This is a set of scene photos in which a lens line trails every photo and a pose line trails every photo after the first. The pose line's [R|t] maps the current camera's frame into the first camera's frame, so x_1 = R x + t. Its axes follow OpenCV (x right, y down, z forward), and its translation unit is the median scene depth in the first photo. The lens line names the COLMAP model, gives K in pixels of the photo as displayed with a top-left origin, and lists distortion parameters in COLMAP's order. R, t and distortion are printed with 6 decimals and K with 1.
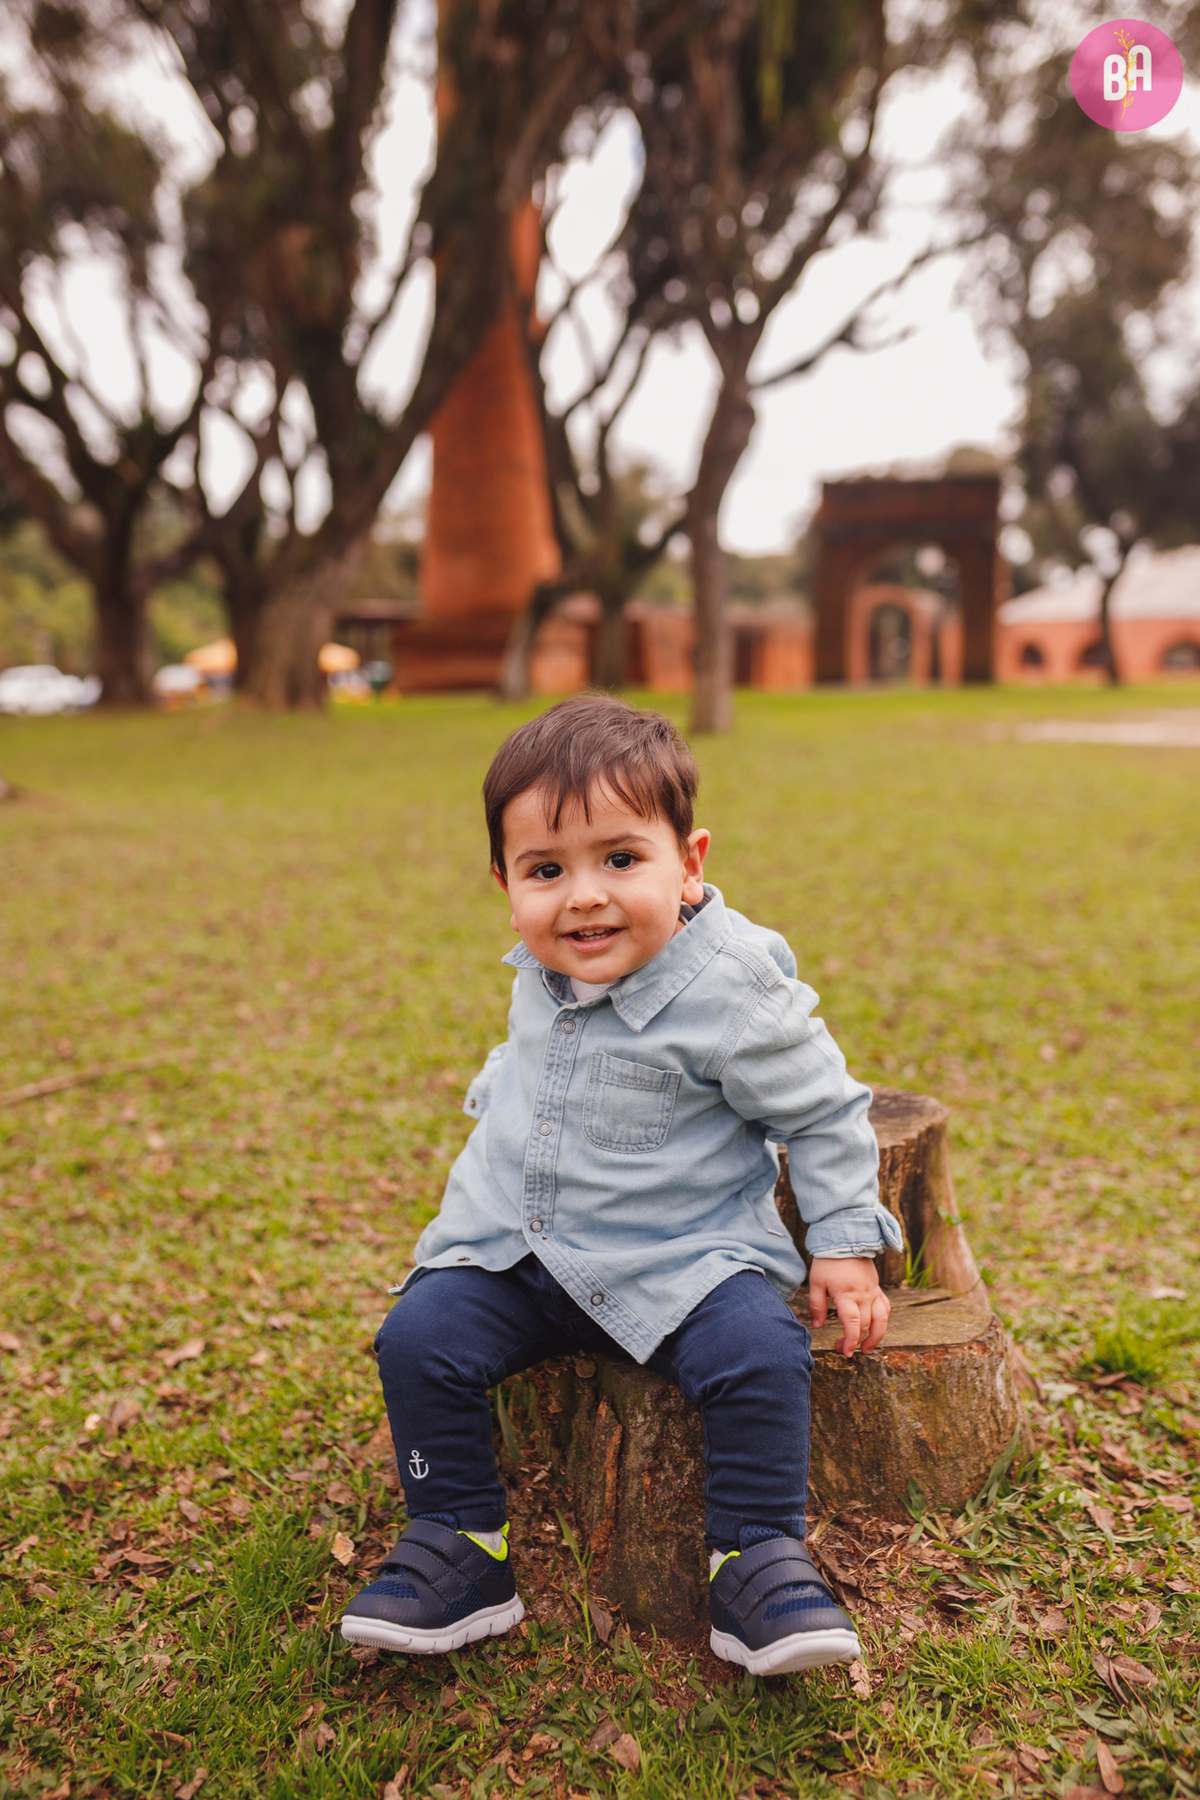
lens RADIAL K [[1747.1, 0, 600.0], [0, 1747.1, 900.0], [0, 0, 1]] dist [-0.033696, 0.037599]
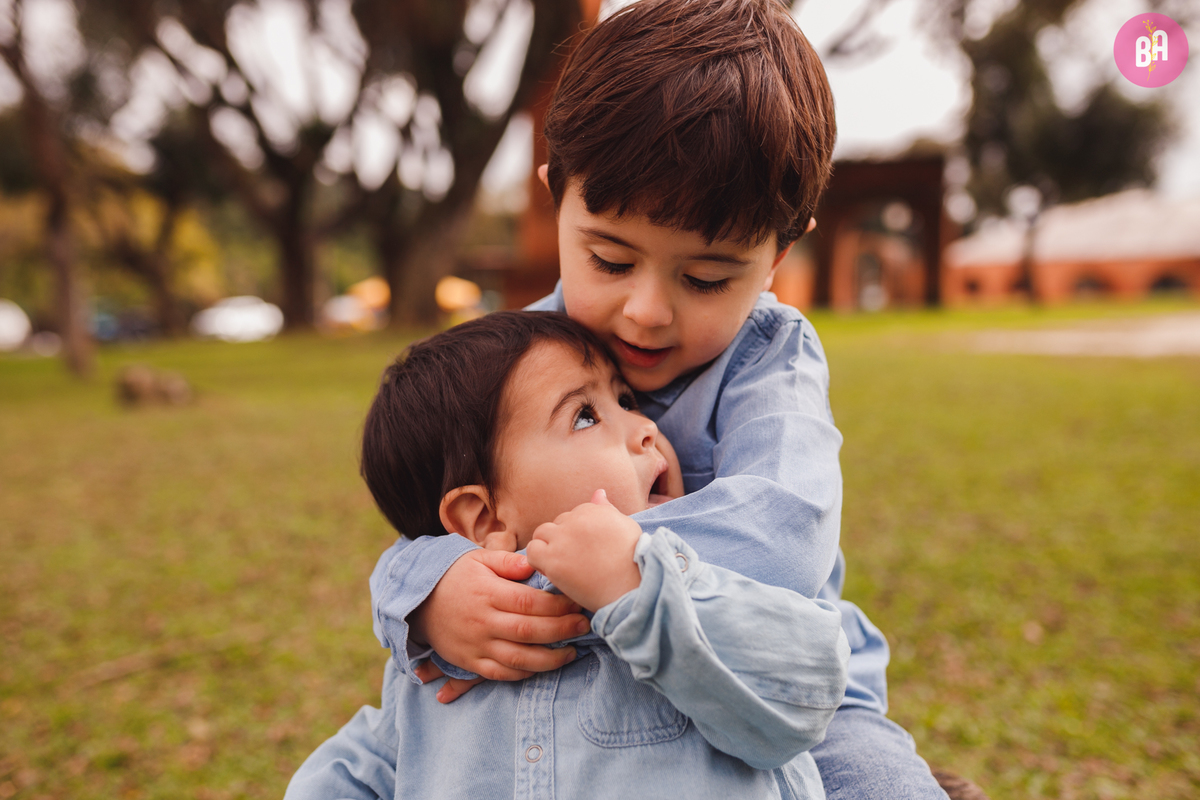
lens RADIAL K [[1164.7, 0, 600.0], [0, 1164.7, 400.0], [0, 0, 1]] dist [-0.033696, 0.037599]
pose [[0.998347, -0.005714, -0.057183, 0.023782], [0.002944, 0.998823, -0.048406, -0.020915], [0.057392, 0.048158, 0.997190, 0.216255]]
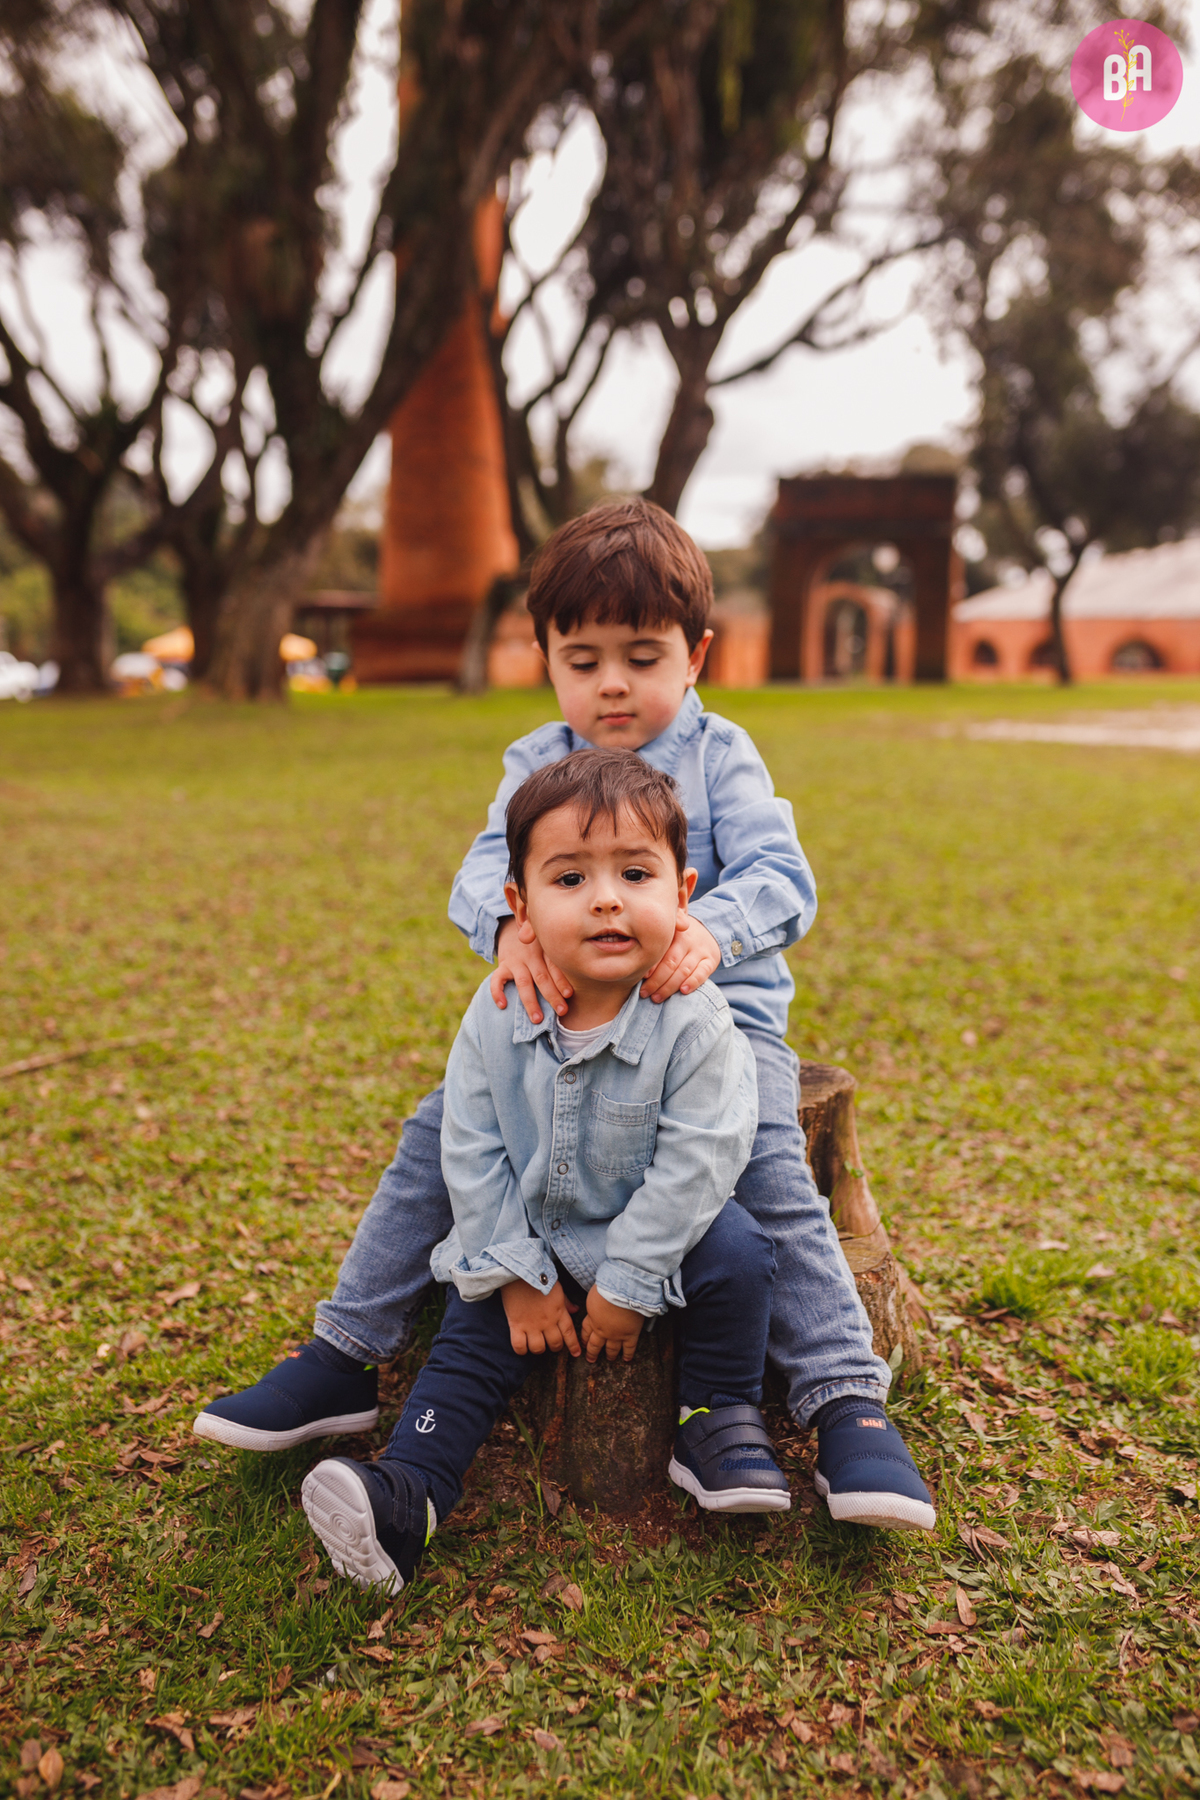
lens RADIAL K [[1814.0, 0, 622.8], [0, 1814.0, 893.4], [0, 0, 1]] dist [-0.022840, 0.009778]
pose [[0.999242, 0.010021, 0.037613, -0.000593], [-0.010083, 0.999948, 0.001459, -0.001488], [-0.037597, -0.001837, 0.999291, -0.099261]]
